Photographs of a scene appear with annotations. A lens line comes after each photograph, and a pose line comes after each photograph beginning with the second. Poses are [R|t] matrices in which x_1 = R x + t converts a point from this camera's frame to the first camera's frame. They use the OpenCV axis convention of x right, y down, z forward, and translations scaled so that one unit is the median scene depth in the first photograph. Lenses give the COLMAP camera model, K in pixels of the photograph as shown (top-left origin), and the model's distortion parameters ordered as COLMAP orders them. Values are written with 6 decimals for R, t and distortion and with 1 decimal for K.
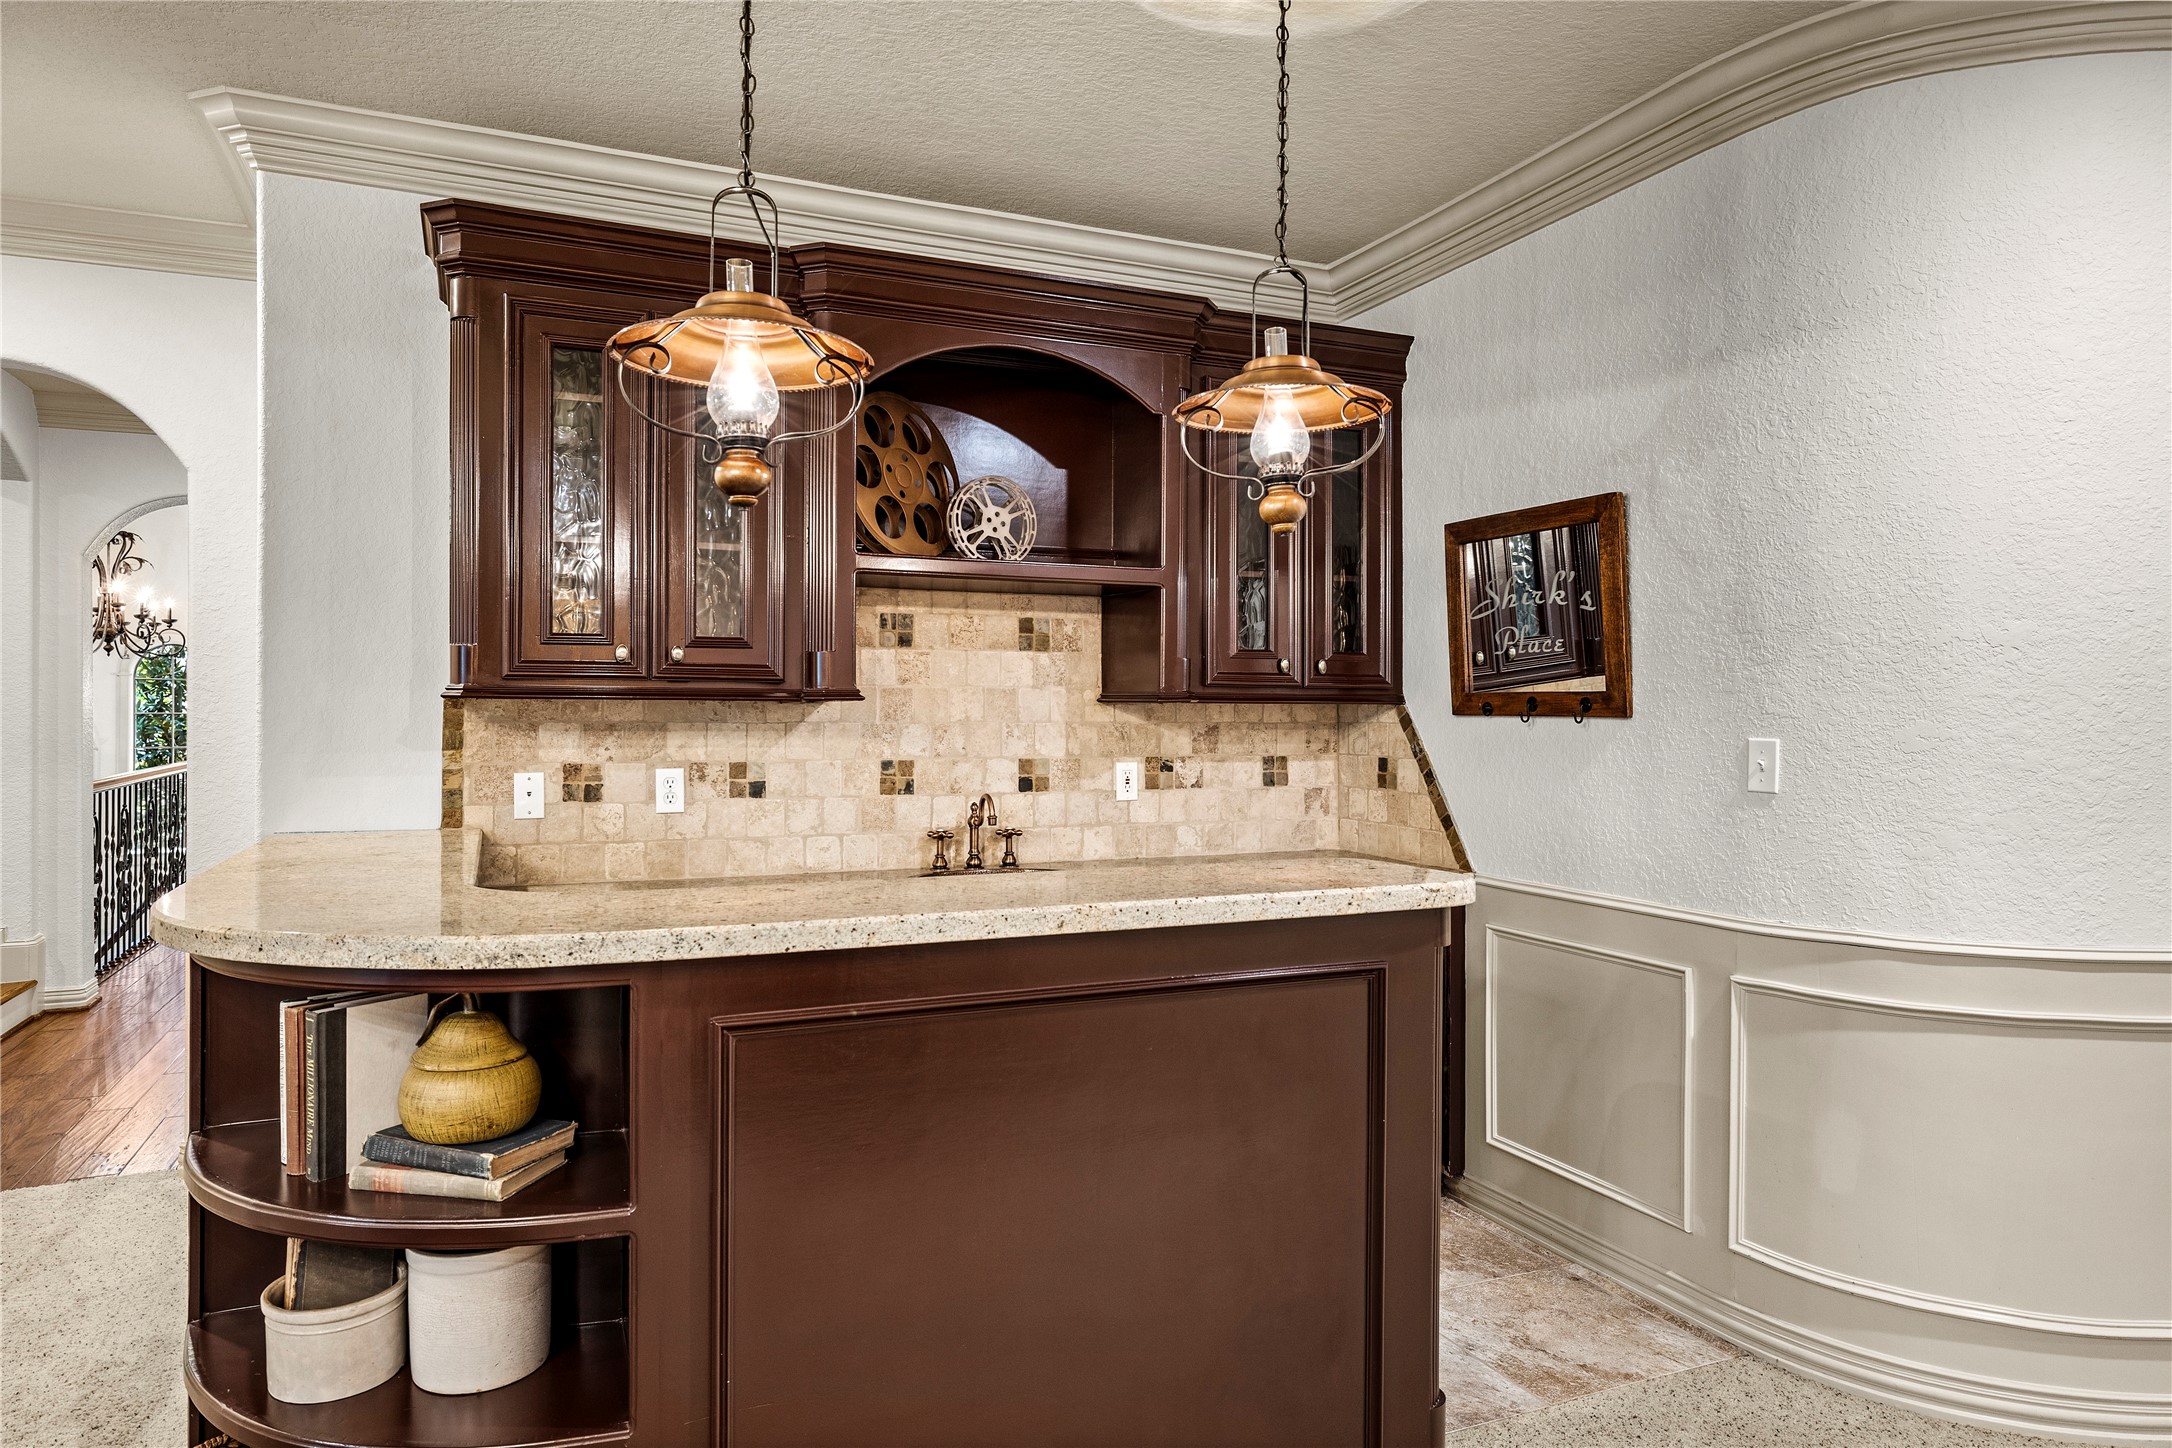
lens RADIAL K [[1376.6, 0, 1090.1], [0, 1376.6, 716.7], [0, 0, 1]] dist [-0.000903, -0.000066]
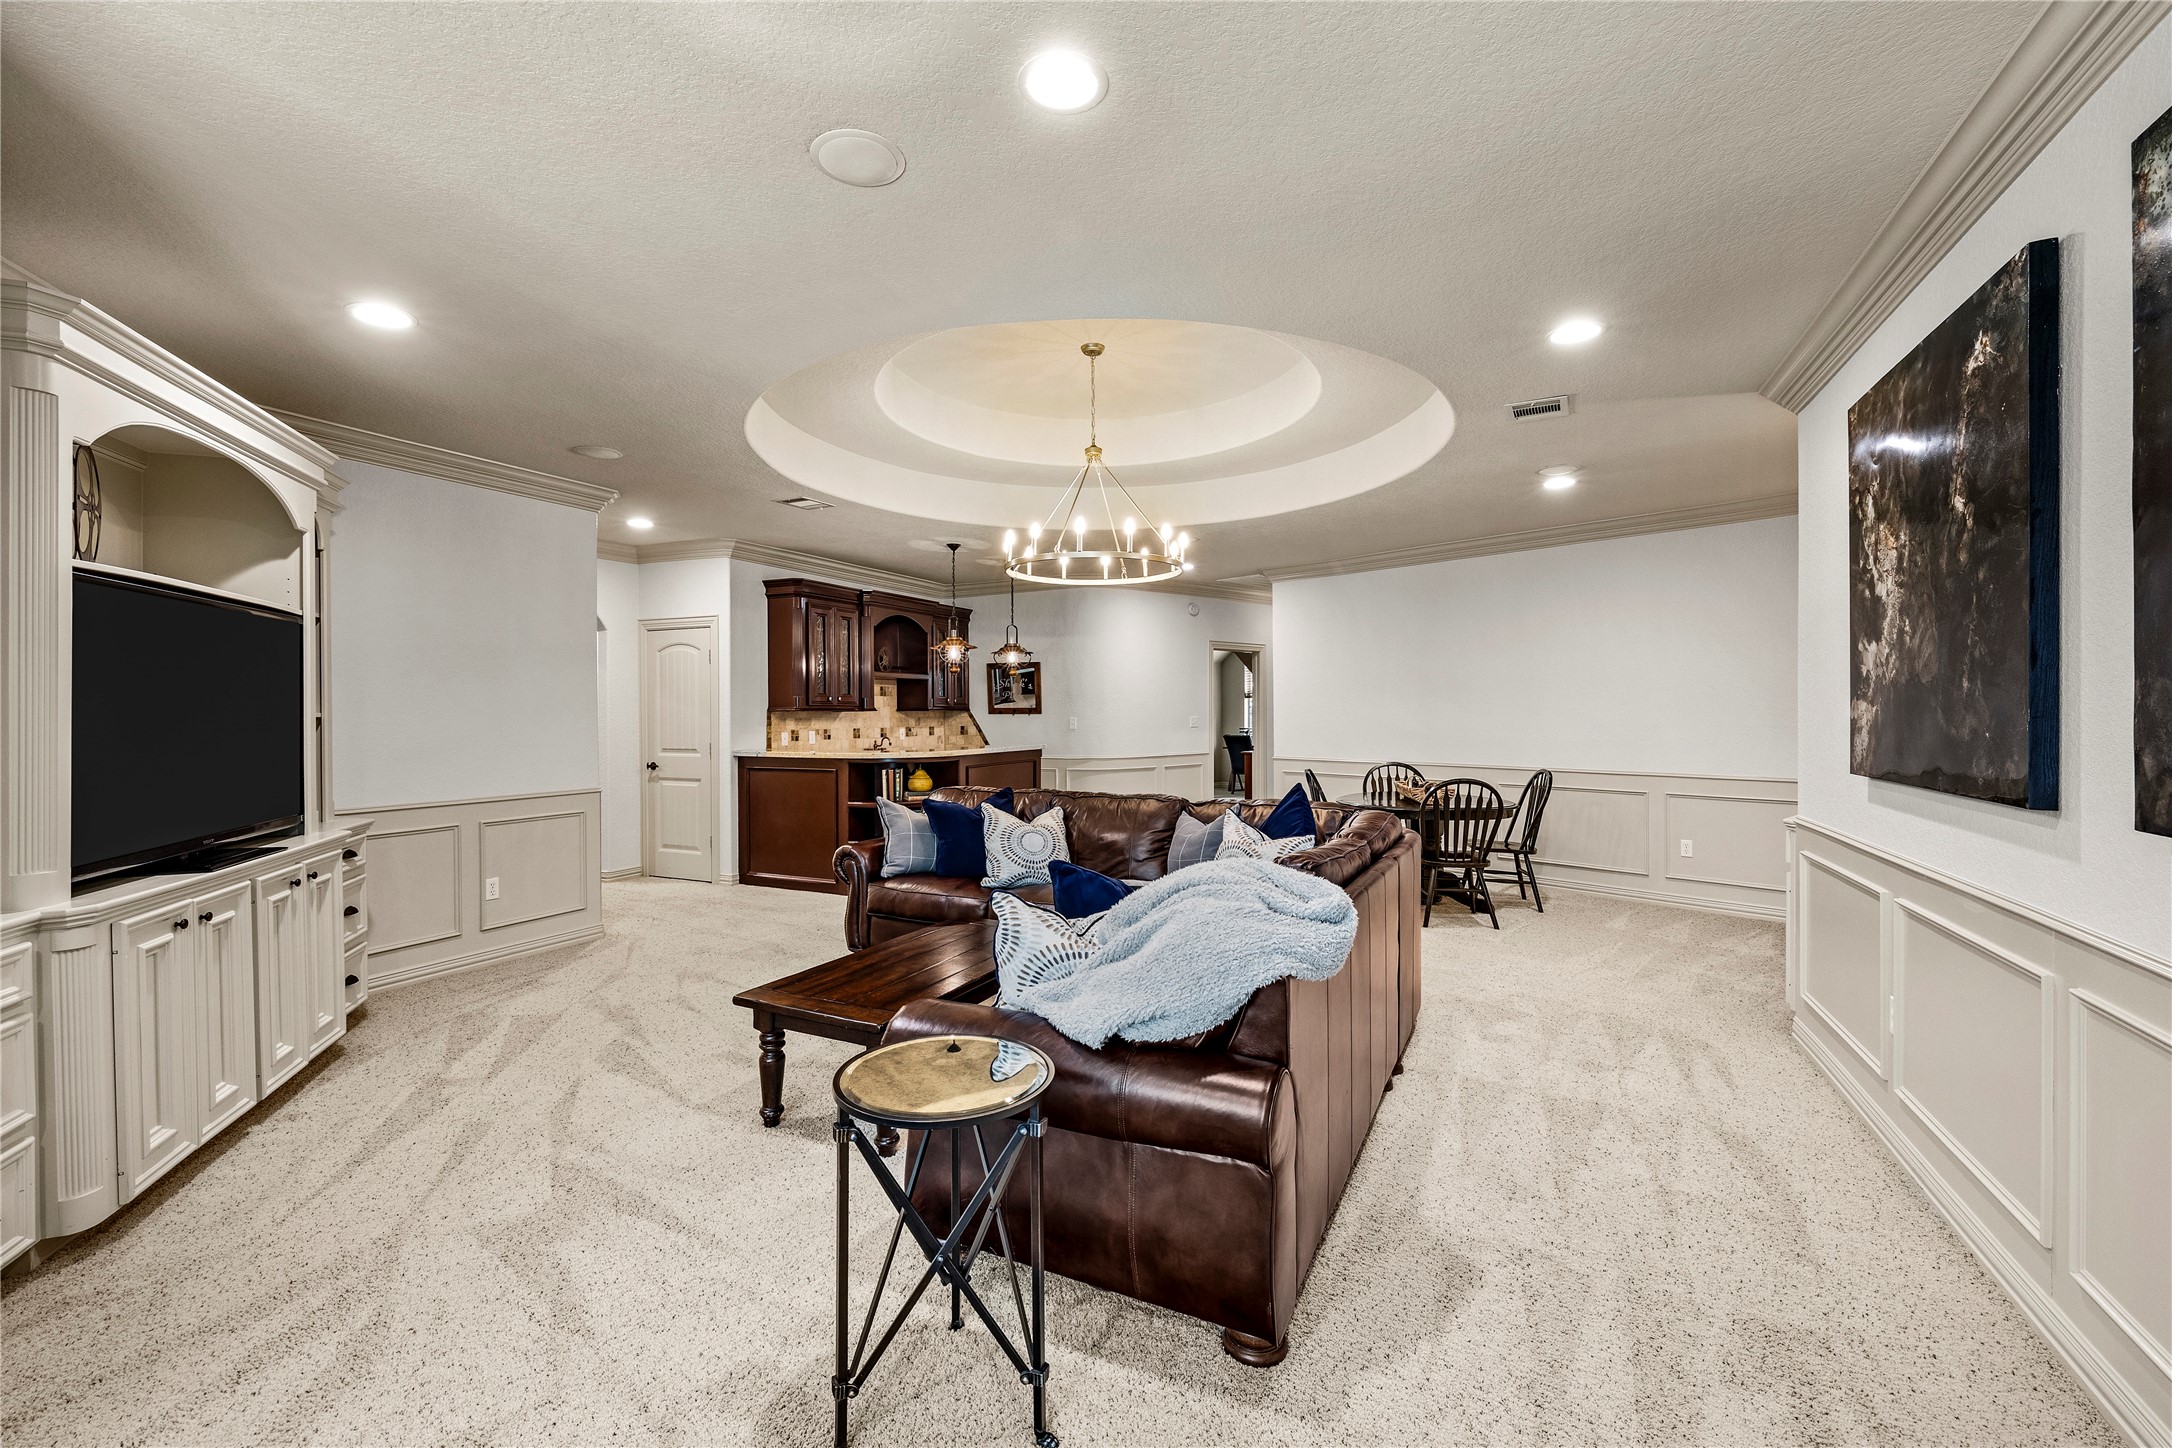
lens RADIAL K [[925.6, 0, 1084.7], [0, 925.6, 722.9], [0, 0, 1]] dist [-0.001259, 0.000093]
pose [[0.753559, -0.016403, 0.657176, -1.225152], [0.018493, 0.999822, 0.003751, 0.020009], [-0.657120, 0.009327, 0.753728, -1.109284]]
